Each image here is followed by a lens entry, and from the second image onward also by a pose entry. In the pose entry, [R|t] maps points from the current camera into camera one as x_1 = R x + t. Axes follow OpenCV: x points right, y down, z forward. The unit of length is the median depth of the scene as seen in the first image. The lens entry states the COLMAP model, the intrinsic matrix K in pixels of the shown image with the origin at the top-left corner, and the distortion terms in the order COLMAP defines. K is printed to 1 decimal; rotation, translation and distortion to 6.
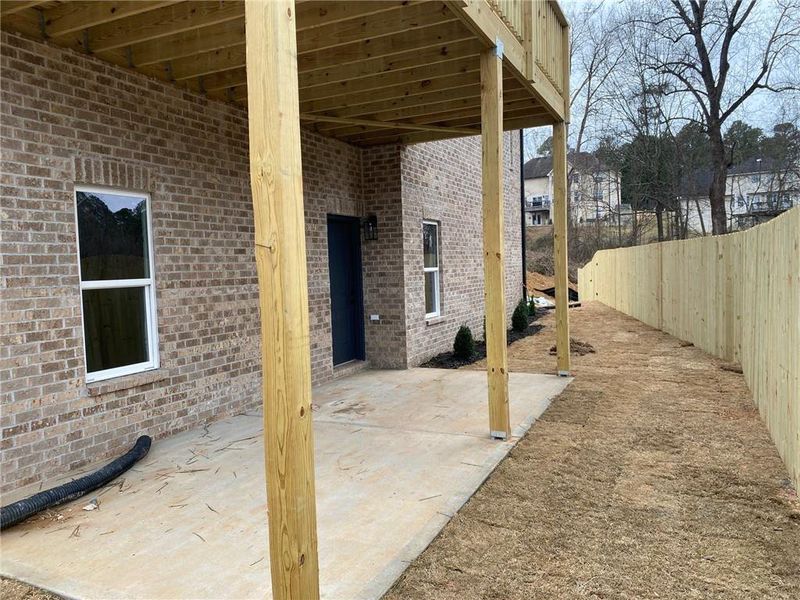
lens RADIAL K [[596.9, 0, 393.2], [0, 596.9, 305.1], [0, 0, 1]] dist [0.059178, -0.082183]
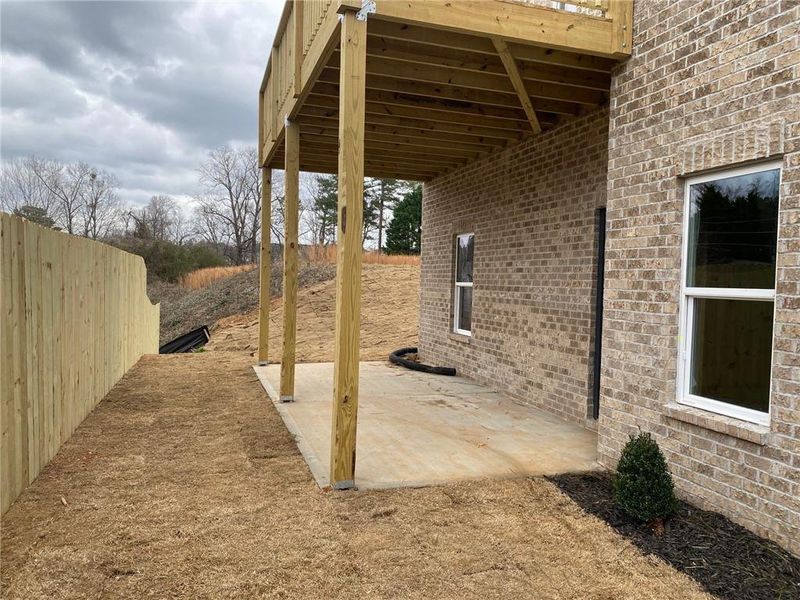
lens RADIAL K [[612.0, 0, 392.9], [0, 612.0, 292.2], [0, 0, 1]] dist [0.068515, -0.089940]
pose [[-0.739492, 0.032421, -0.672384, 0.634727], [-0.037958, 0.995242, 0.089734, -0.112884], [0.672094, 0.091880, -0.734743, 1.467019]]
